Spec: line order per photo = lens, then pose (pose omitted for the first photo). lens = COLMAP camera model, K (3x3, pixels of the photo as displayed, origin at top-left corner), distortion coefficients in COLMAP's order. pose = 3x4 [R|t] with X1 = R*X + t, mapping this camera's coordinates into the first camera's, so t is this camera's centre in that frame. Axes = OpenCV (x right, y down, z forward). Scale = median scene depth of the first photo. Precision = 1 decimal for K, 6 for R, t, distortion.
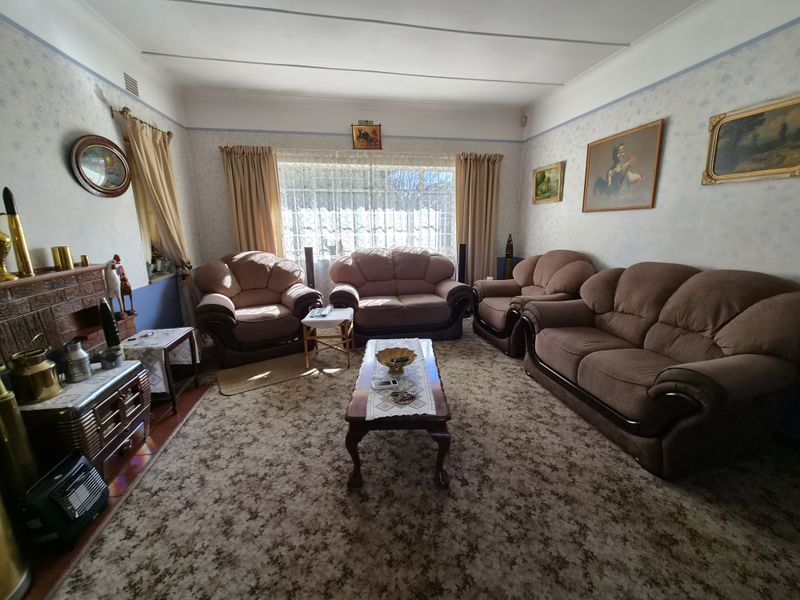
lens RADIAL K [[328.0, 0, 403.1], [0, 328.0, 297.7], [0, 0, 1]] dist [-0.004436, -0.000267]
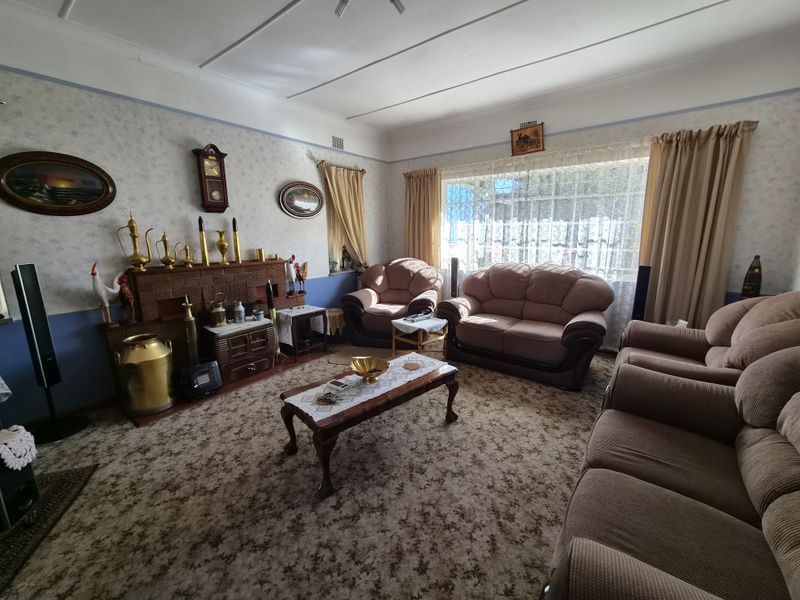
lens RADIAL K [[328.0, 0, 403.1], [0, 328.0, 297.7], [0, 0, 1]] dist [-0.004436, -0.000267]
pose [[0.662099, 0.146494, -0.734959, 0.551447], [-0.165331, 0.985098, 0.047411, -0.070495], [0.730951, 0.090121, 0.676453, 0.255498]]
